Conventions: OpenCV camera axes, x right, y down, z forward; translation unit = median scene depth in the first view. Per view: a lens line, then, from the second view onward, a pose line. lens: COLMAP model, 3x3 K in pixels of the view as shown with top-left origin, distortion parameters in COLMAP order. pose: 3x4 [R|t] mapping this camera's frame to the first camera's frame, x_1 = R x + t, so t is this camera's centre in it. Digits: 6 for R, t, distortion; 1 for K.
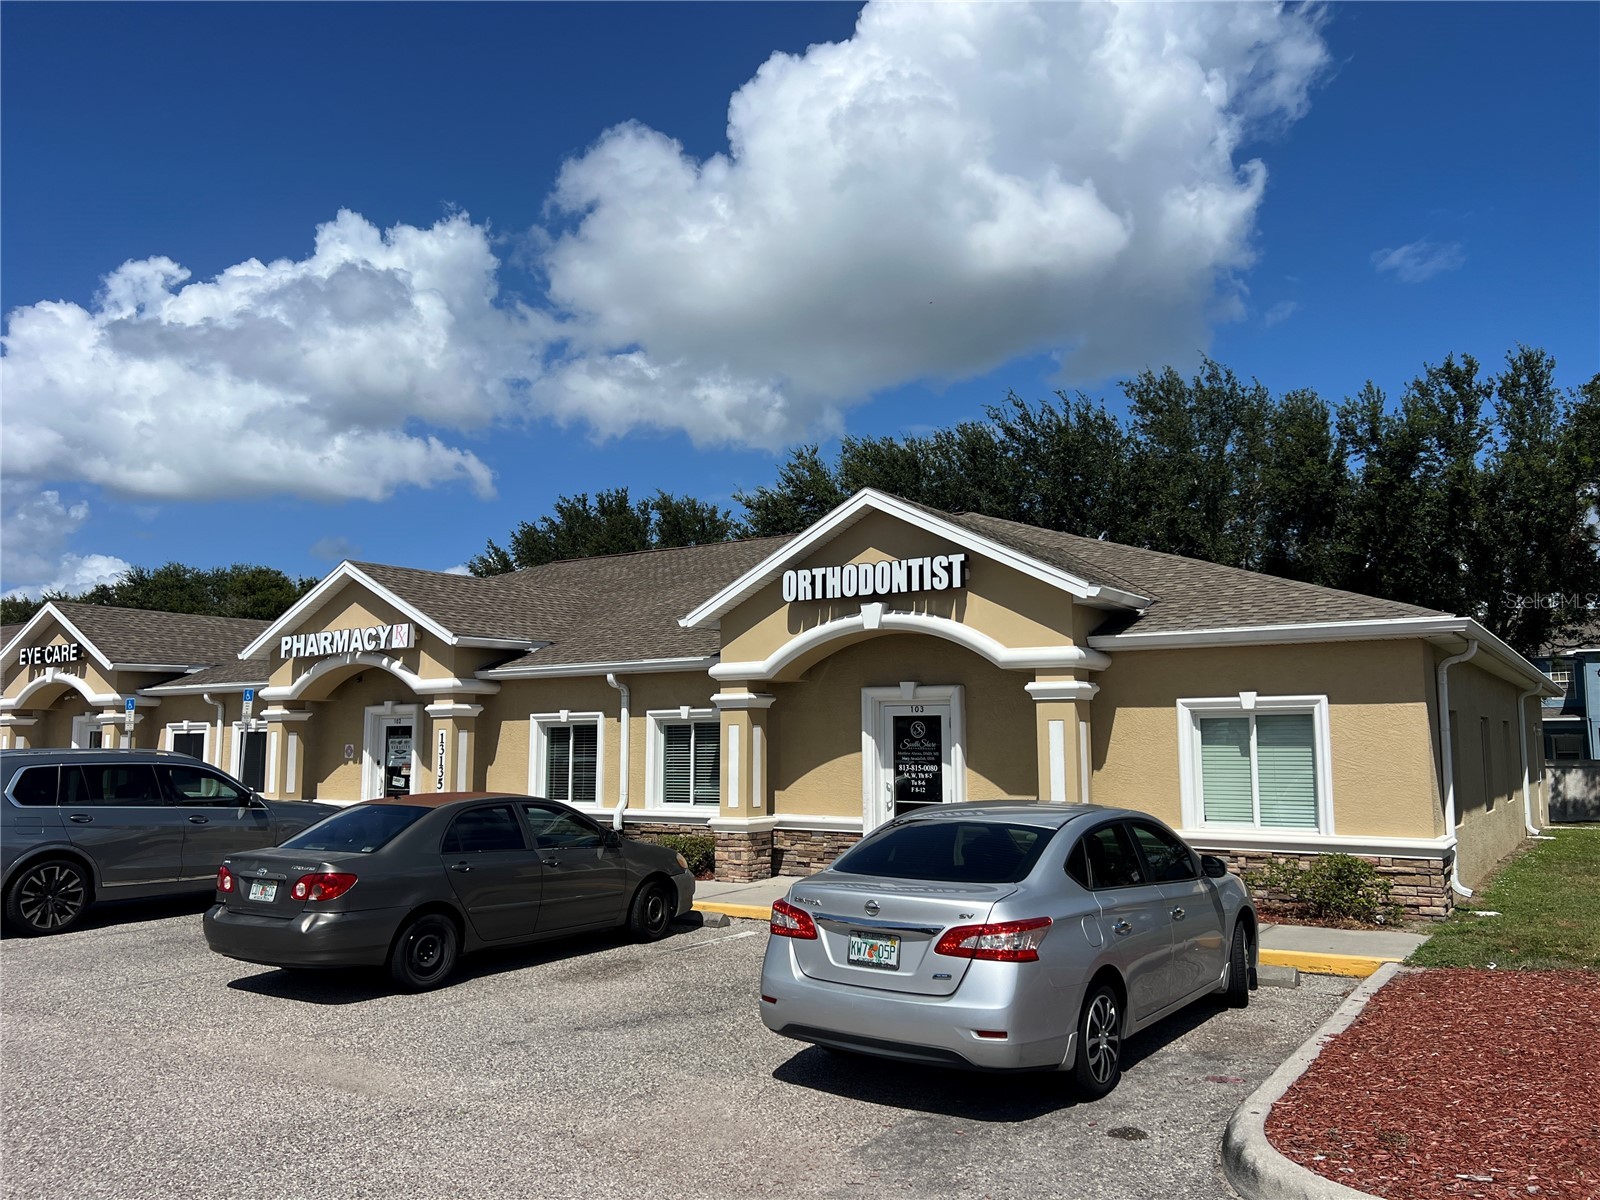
lens RADIAL K [[1212.7, 0, 793.9], [0, 1212.7, 606.7], [0, 0, 1]] dist [0.075535, -0.026505]
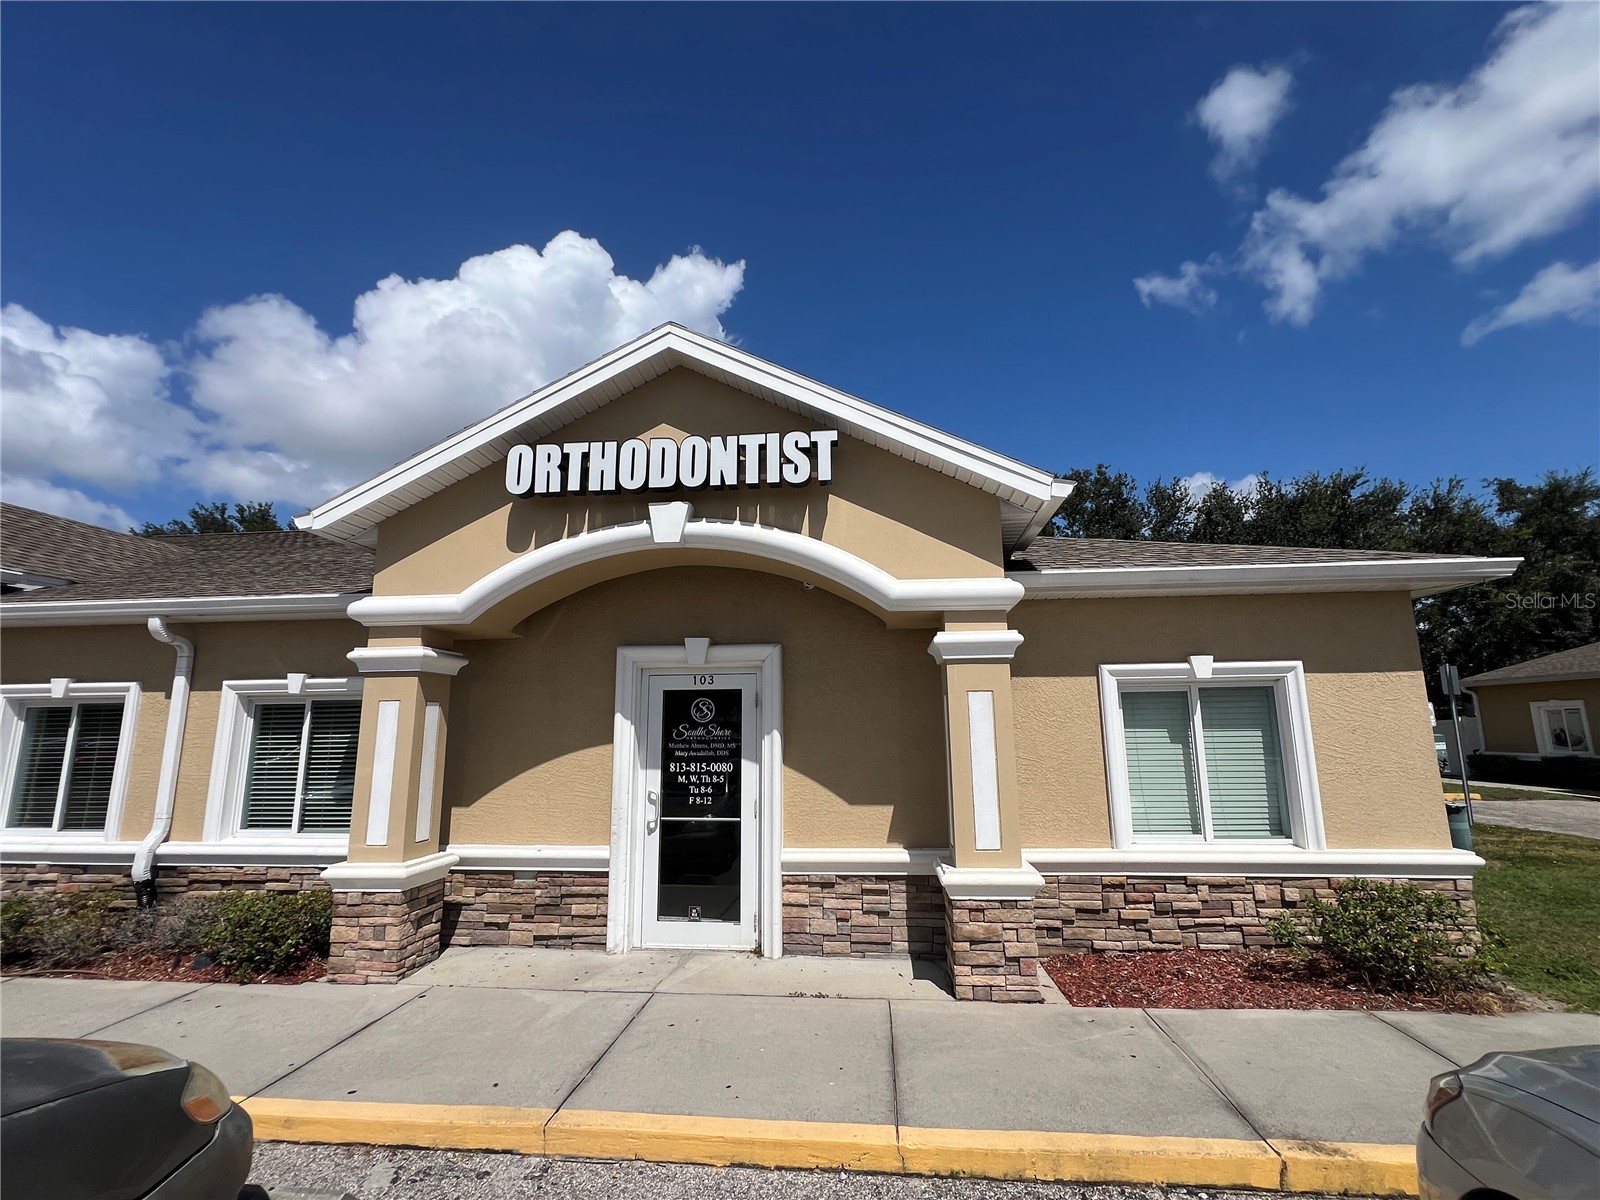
lens RADIAL K [[722.2, 0, 802.7], [0, 722.2, 604.0], [0, 0, 1]] dist [-0.003162, 0.001453]
pose [[0.878671, 0.077548, 0.471088, -0.042295], [-0.047927, 0.996063, -0.074574, 0.067753], [-0.475017, 0.042948, 0.878928, 0.600502]]
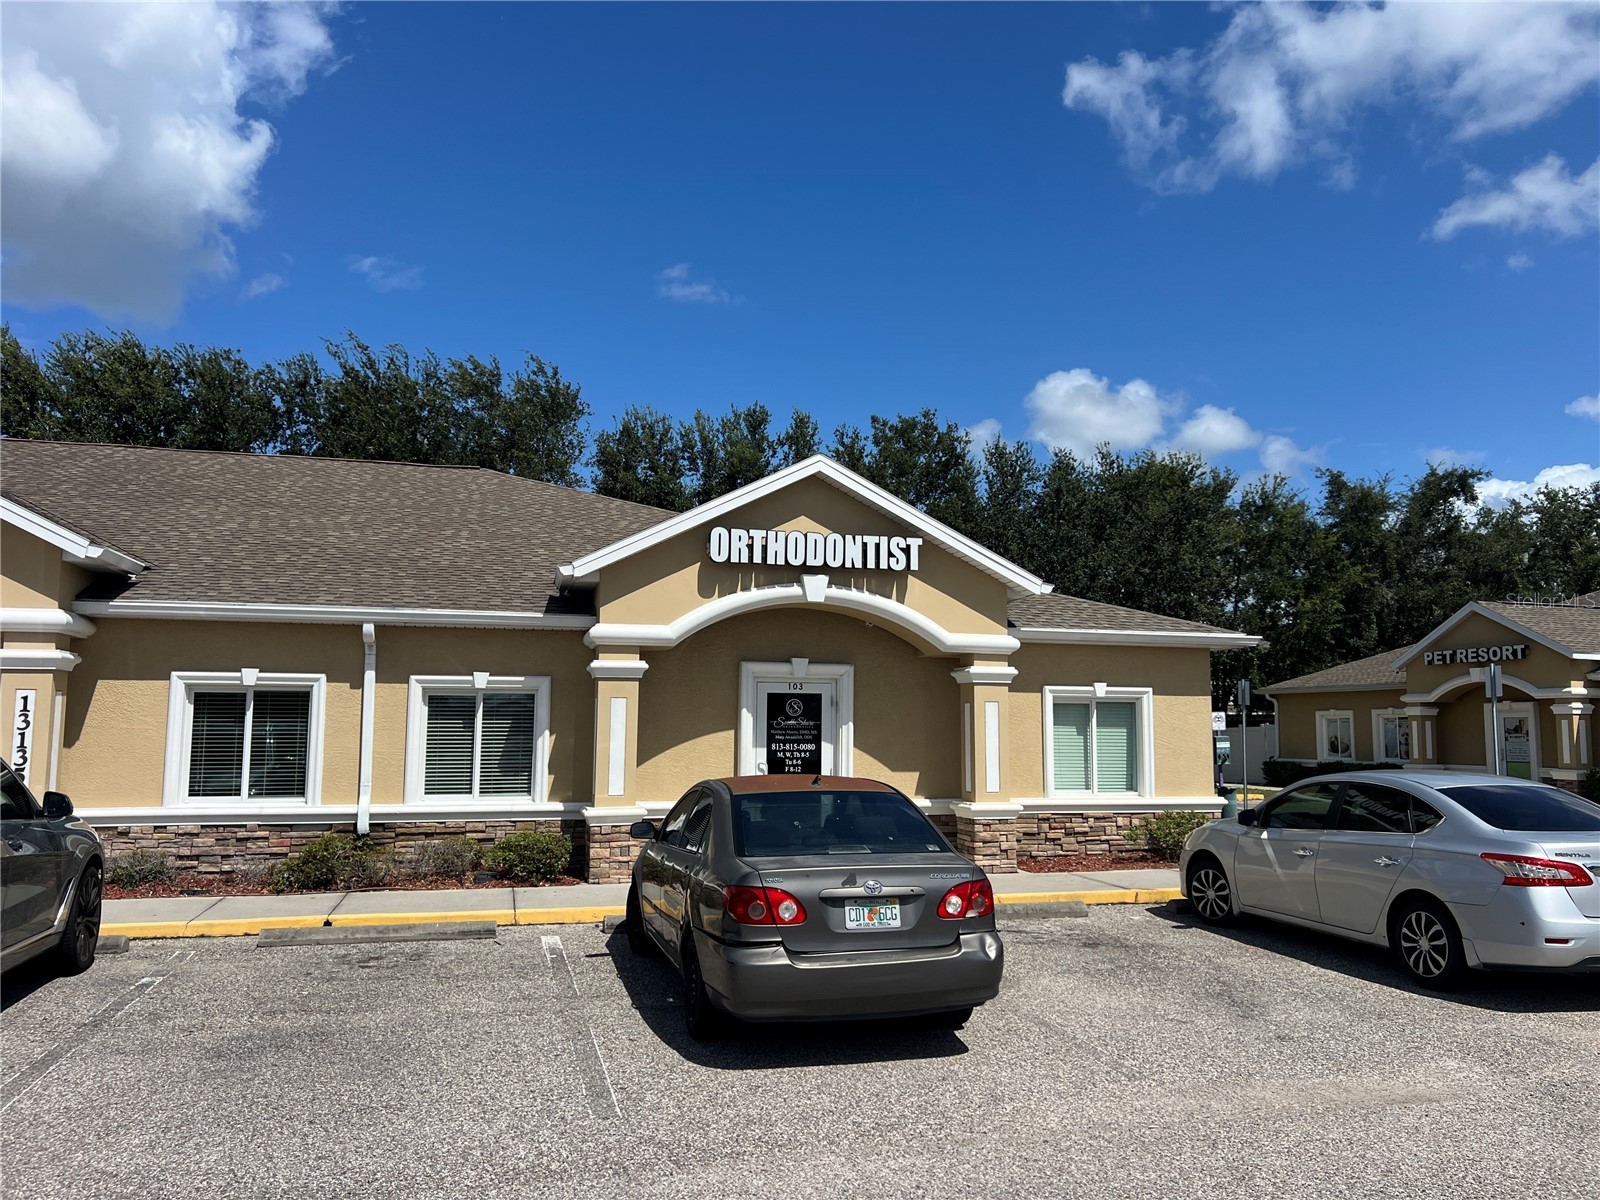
lens RADIAL K [[1212.7, 0, 806.9], [0, 1212.7, 598.4], [0, 0, 1]] dist [0.075535, -0.026505]
pose [[0.652506, 0.088943, 0.752546, -0.612859], [-0.094697, 0.994874, -0.035475, 0.046645], [-0.751844, -0.048116, 0.657583, 0.349249]]
